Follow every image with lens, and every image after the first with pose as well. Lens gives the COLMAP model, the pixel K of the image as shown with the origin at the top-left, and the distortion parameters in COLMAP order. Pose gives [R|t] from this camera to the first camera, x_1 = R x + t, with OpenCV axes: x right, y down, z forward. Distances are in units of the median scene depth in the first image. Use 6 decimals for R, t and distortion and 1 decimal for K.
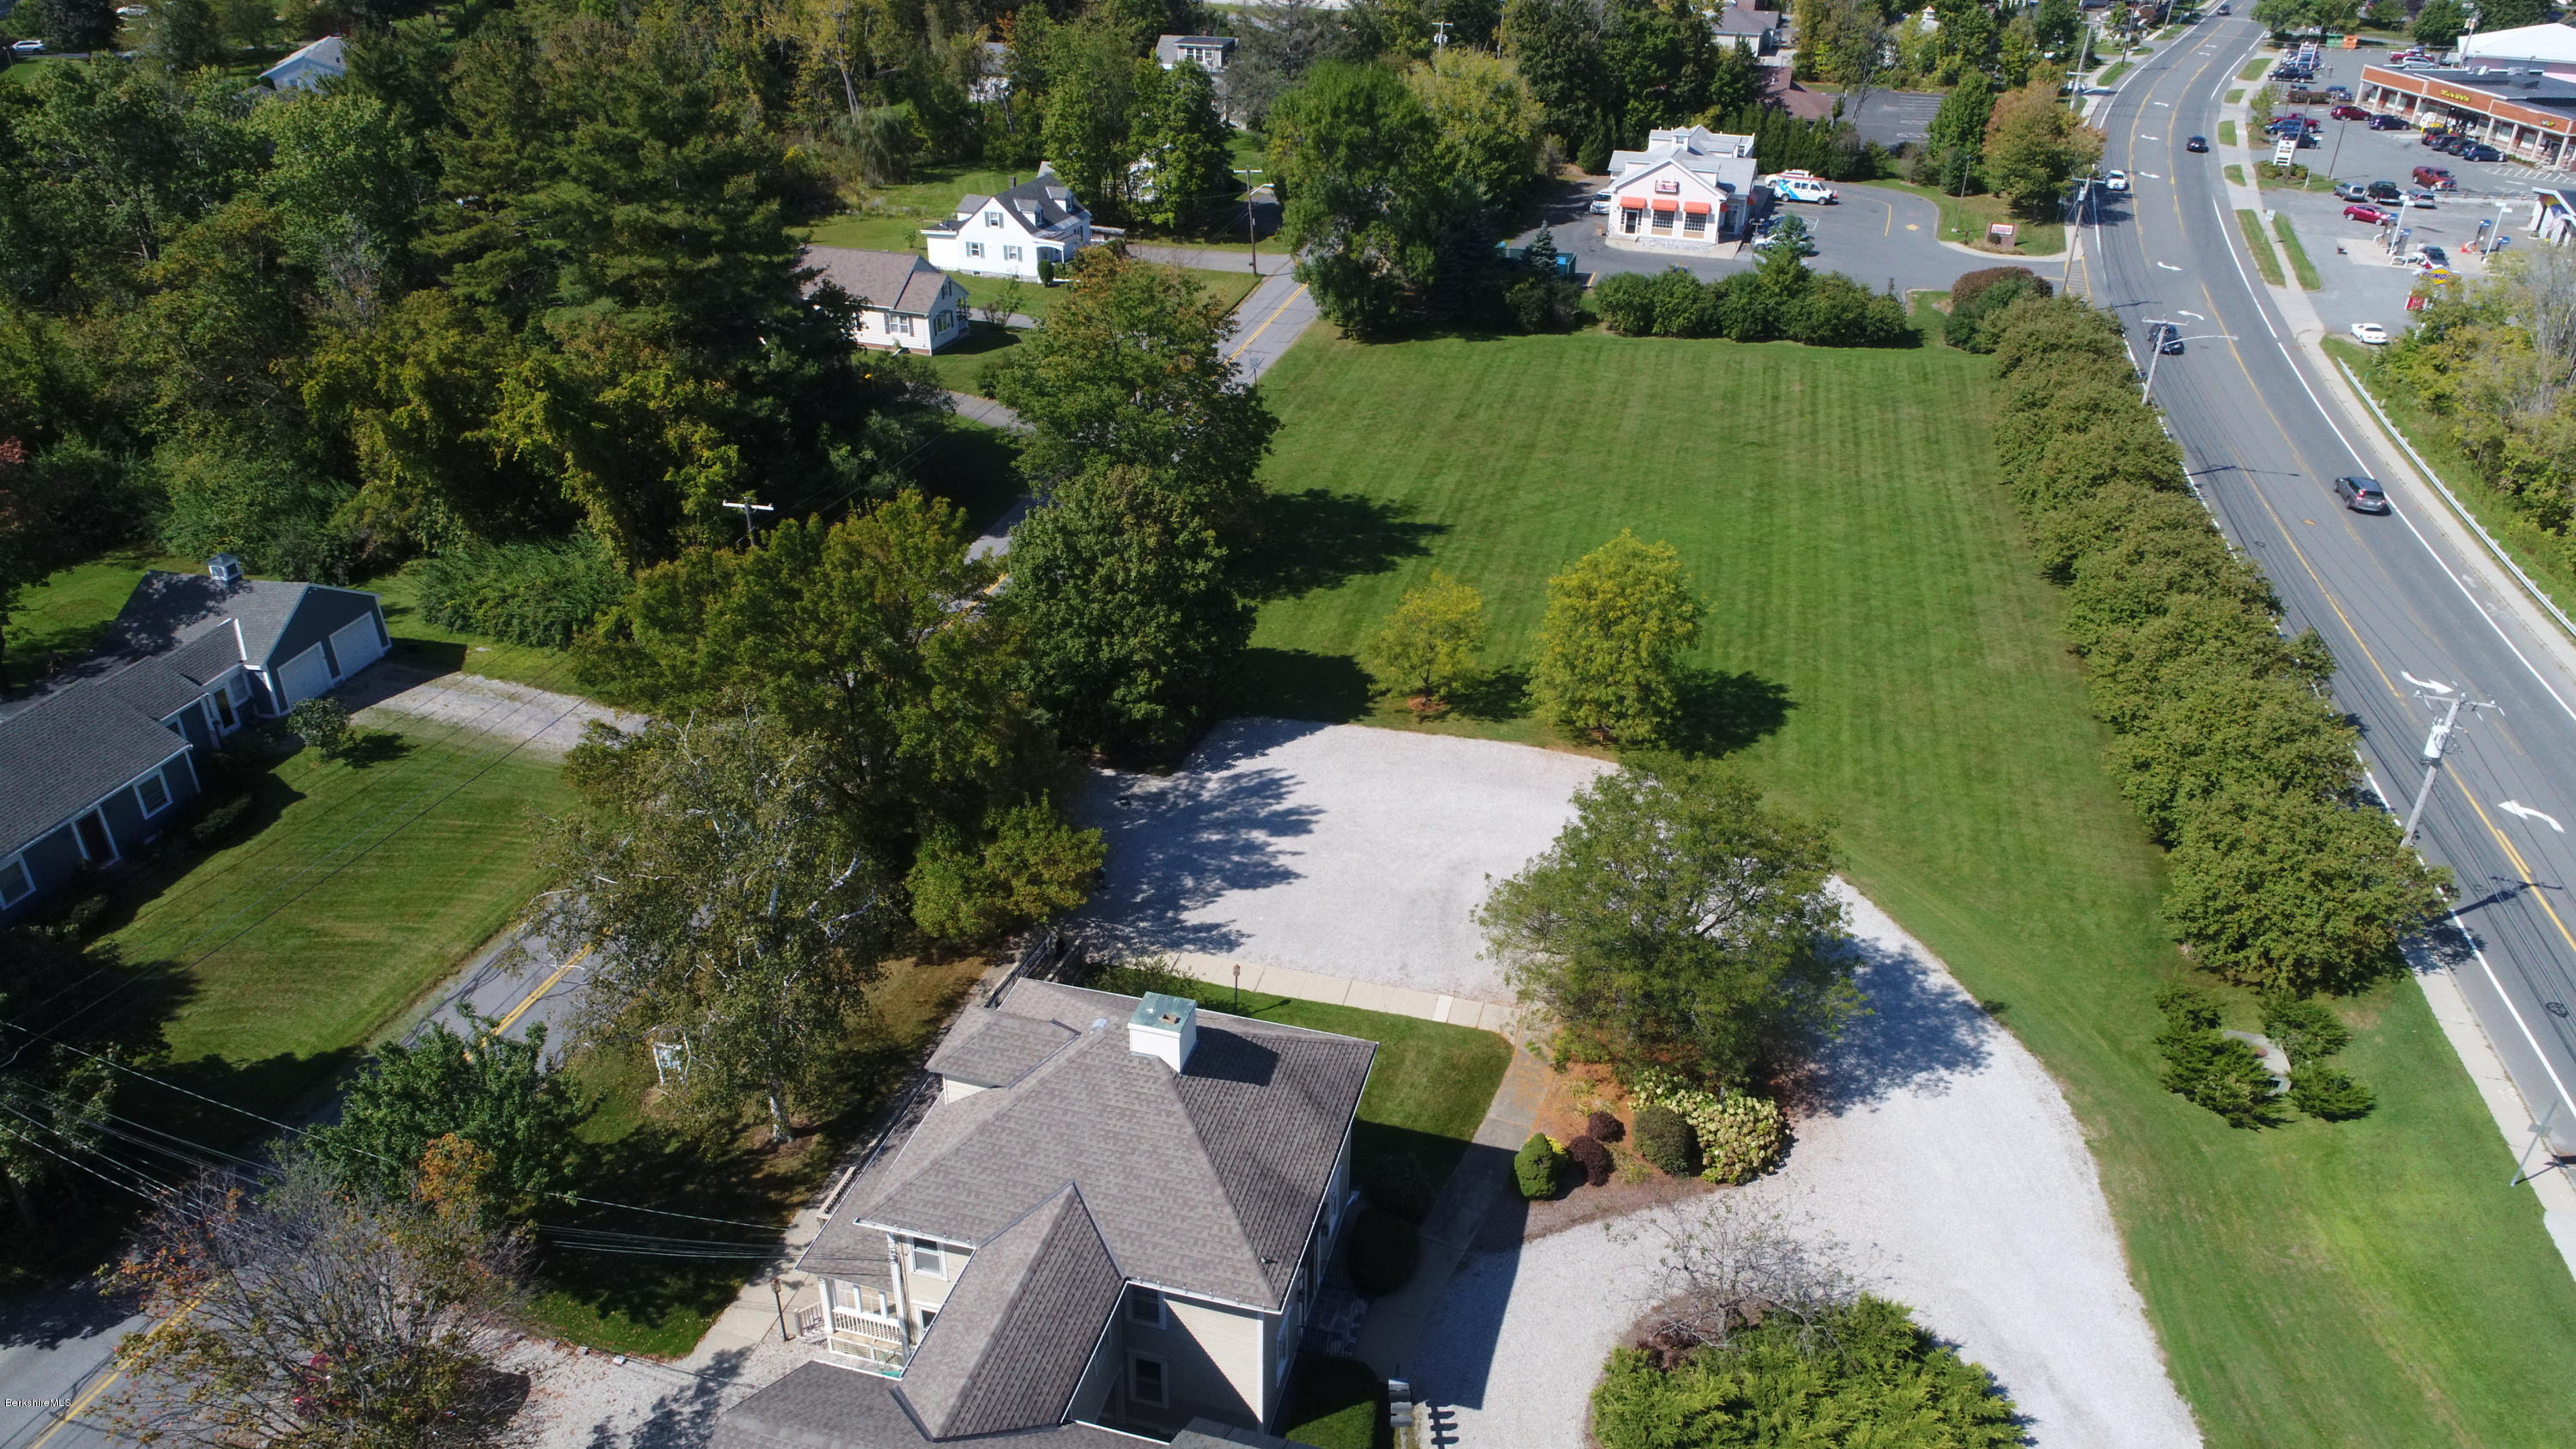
lens RADIAL K [[1686.3, 0, 1300.4], [0, 1686.3, 731.3], [0, 0, 1]] dist [-0.005068, -0.000153]
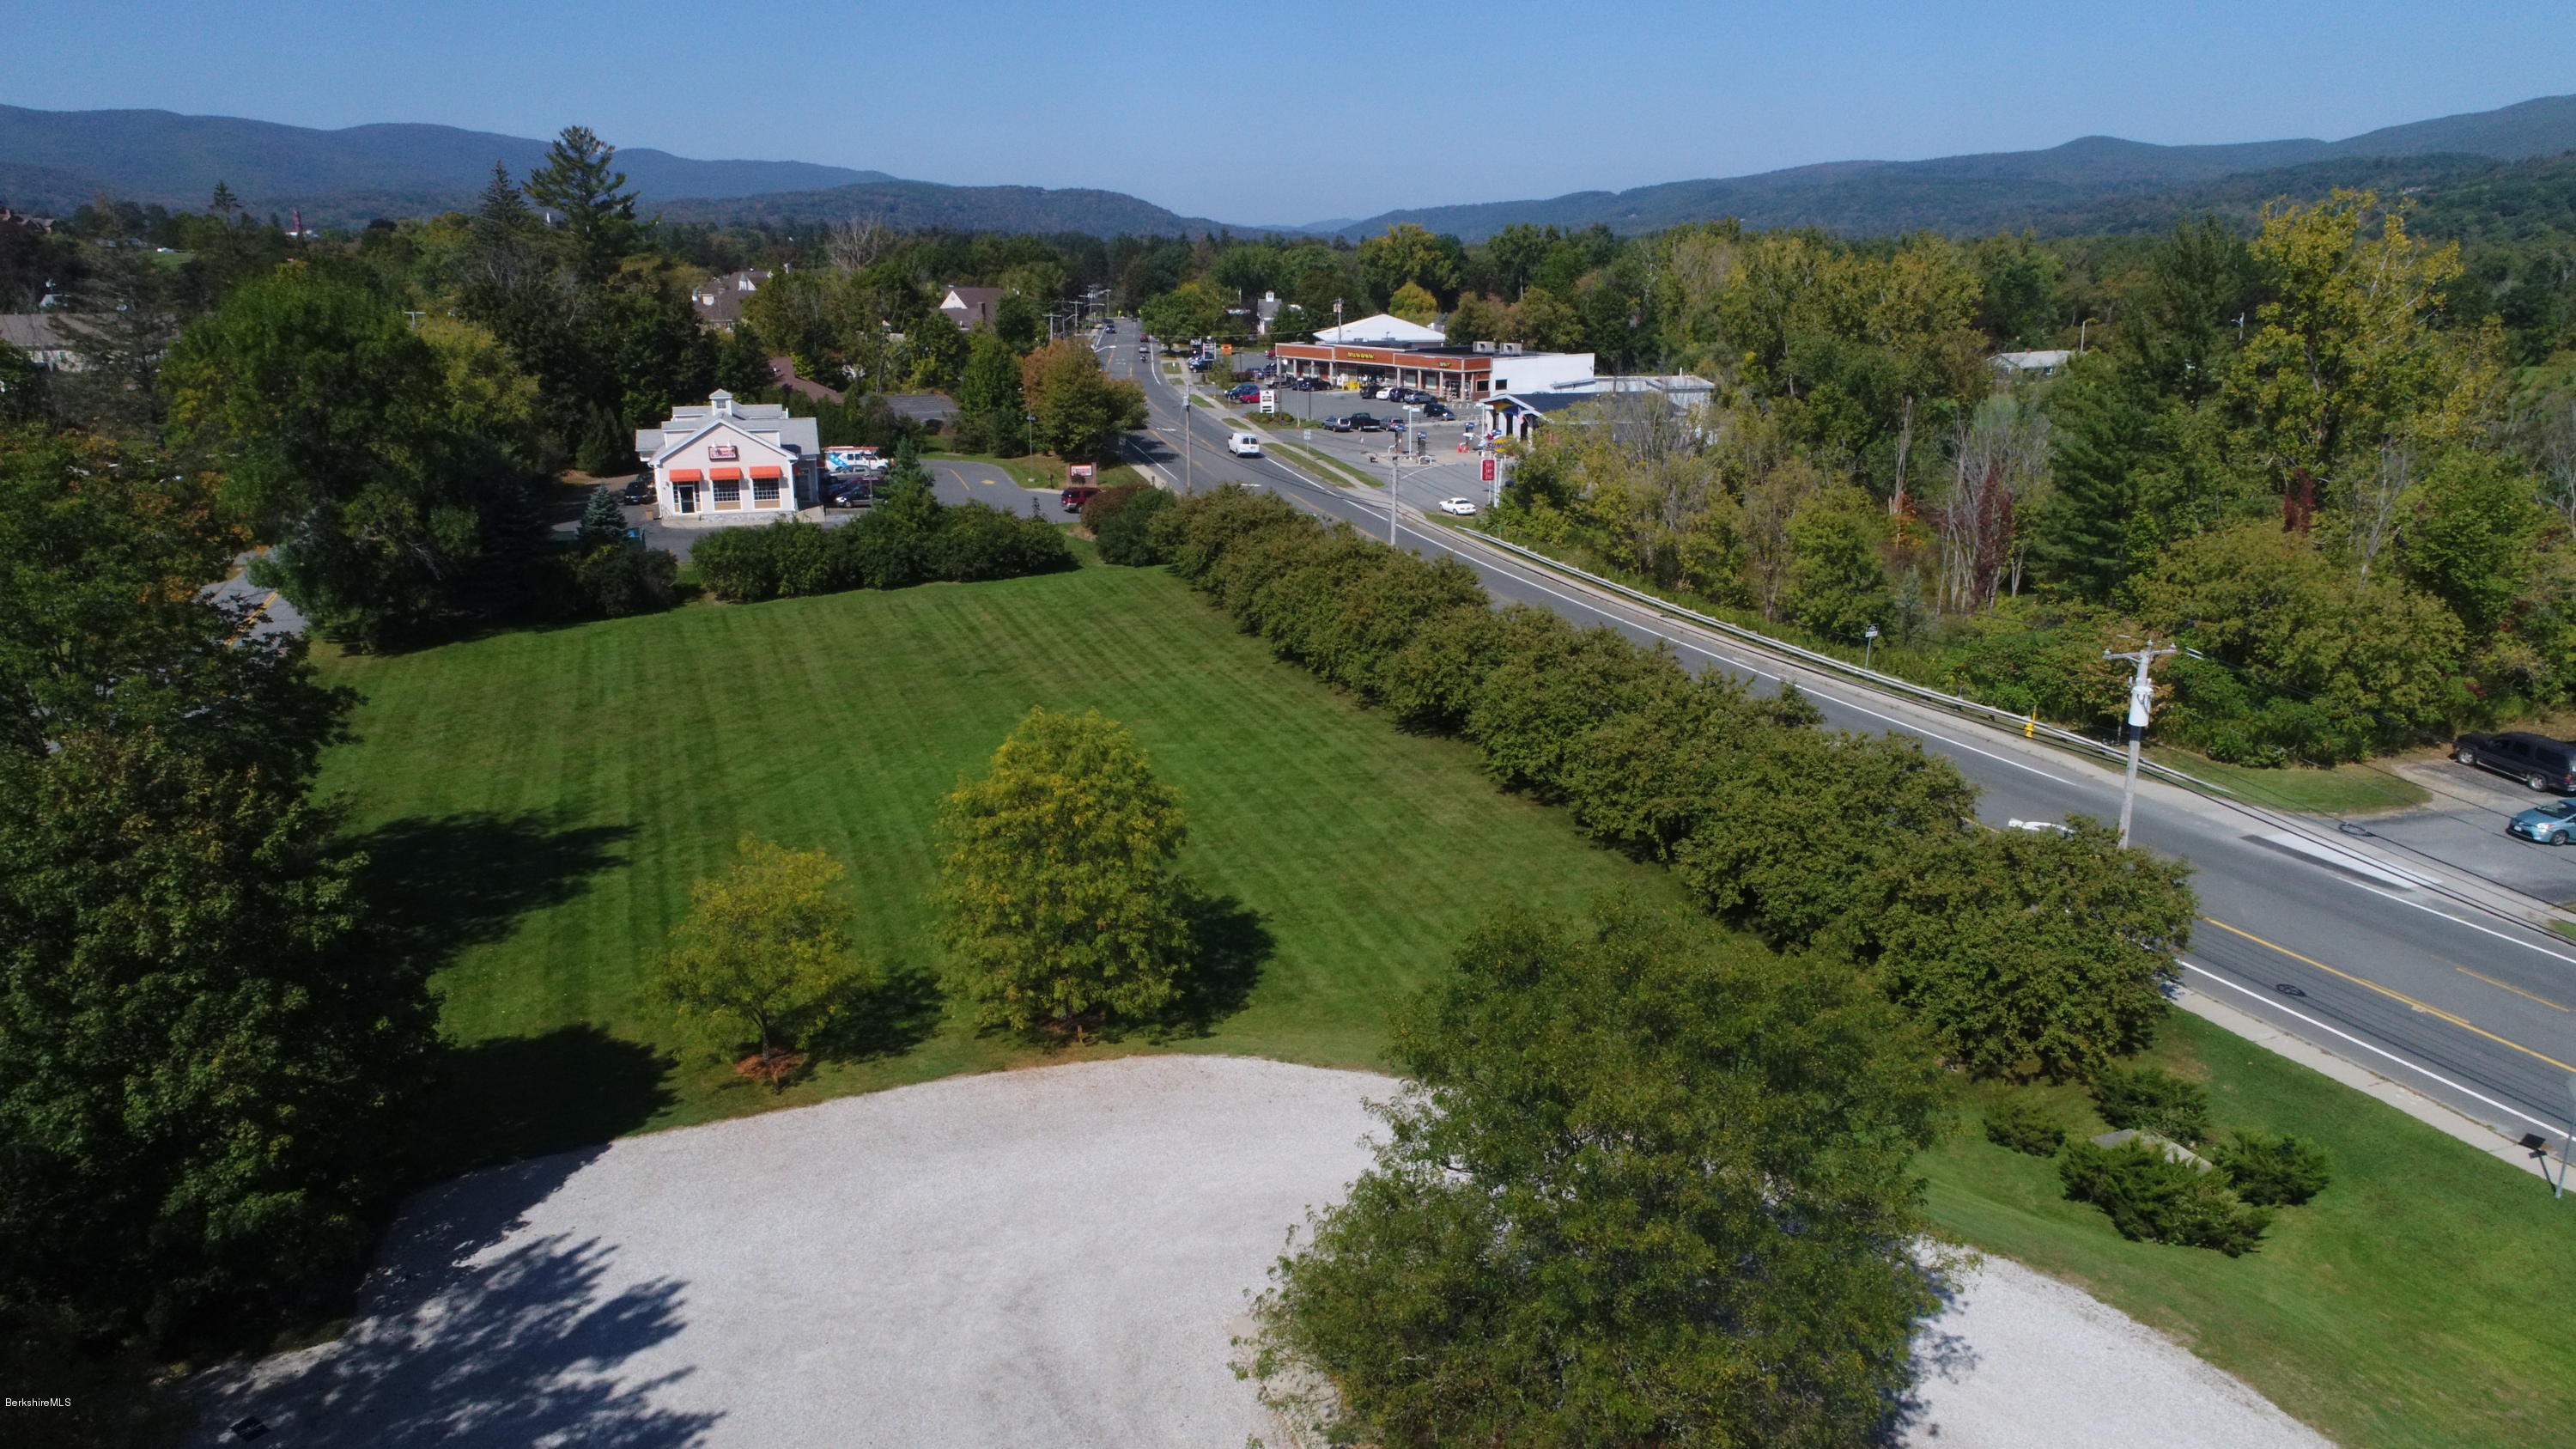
lens RADIAL K [[1687.3, 0, 1270.9], [0, 1687.3, 725.5], [0, 0, 1]] dist [-0.000593, -0.002031]
pose [[0.816869, -0.167534, 0.551957, -0.056959], [0.289522, 0.946711, -0.141125, 0.003942], [-0.498901, 0.275084, 0.821843, 0.259155]]
